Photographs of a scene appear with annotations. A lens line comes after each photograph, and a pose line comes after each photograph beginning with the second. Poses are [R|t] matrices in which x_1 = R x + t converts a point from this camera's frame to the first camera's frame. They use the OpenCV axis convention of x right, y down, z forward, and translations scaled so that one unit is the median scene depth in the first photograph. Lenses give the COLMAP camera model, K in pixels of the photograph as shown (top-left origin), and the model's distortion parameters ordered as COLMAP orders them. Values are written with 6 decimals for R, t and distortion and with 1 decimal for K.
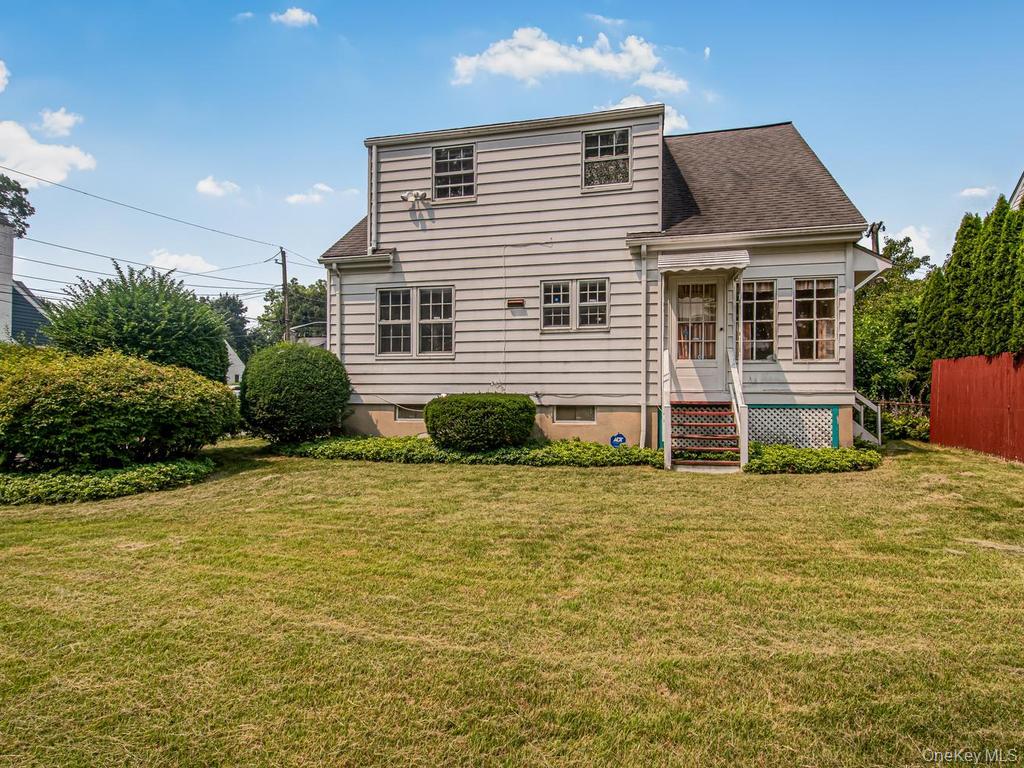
lens RADIAL K [[536.6, 0, 513.0], [0, 536.6, 399.5], [0, 0, 1]] dist [0.002911, -0.012840]
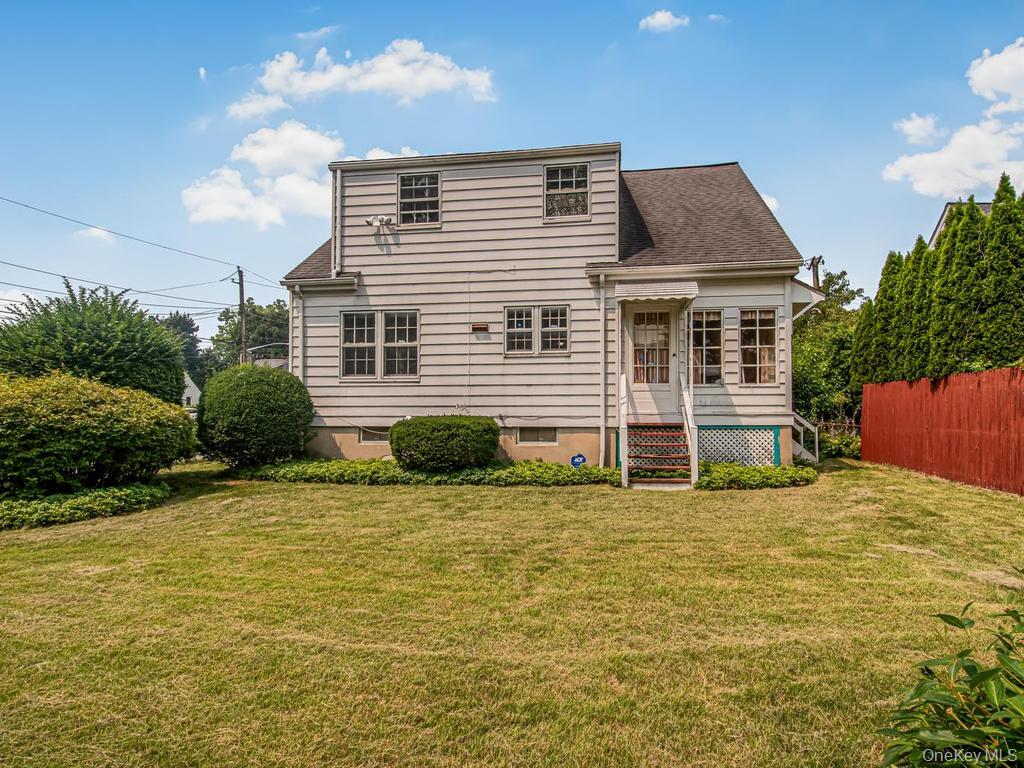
lens RADIAL K [[534.0, 0, 526.6], [0, 534.0, 413.9], [0, 0, 1]] dist [0.001249, -0.013742]
pose [[0.995807, -0.001227, 0.091474, 0.000334], [0.002628, 0.999881, -0.015196, 0.001225], [-0.091444, 0.015373, 0.995692, -0.025945]]
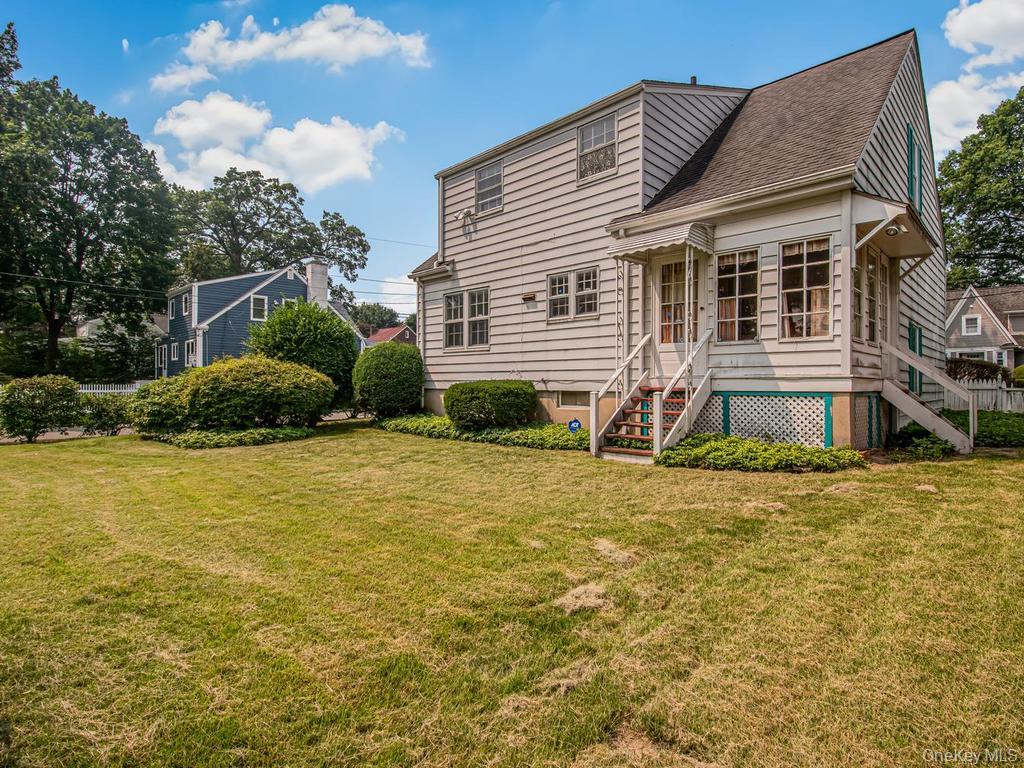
lens RADIAL K [[529.0, 0, 512.0], [0, 529.0, 384.0], [0, 0, 1]] dist [-0.001995, -0.000163]
pose [[0.852778, -0.001875, -0.522271, 0.600585], [0.003711, 0.999990, 0.002469, -0.006491], [0.522261, -0.004043, 0.852776, 0.066068]]
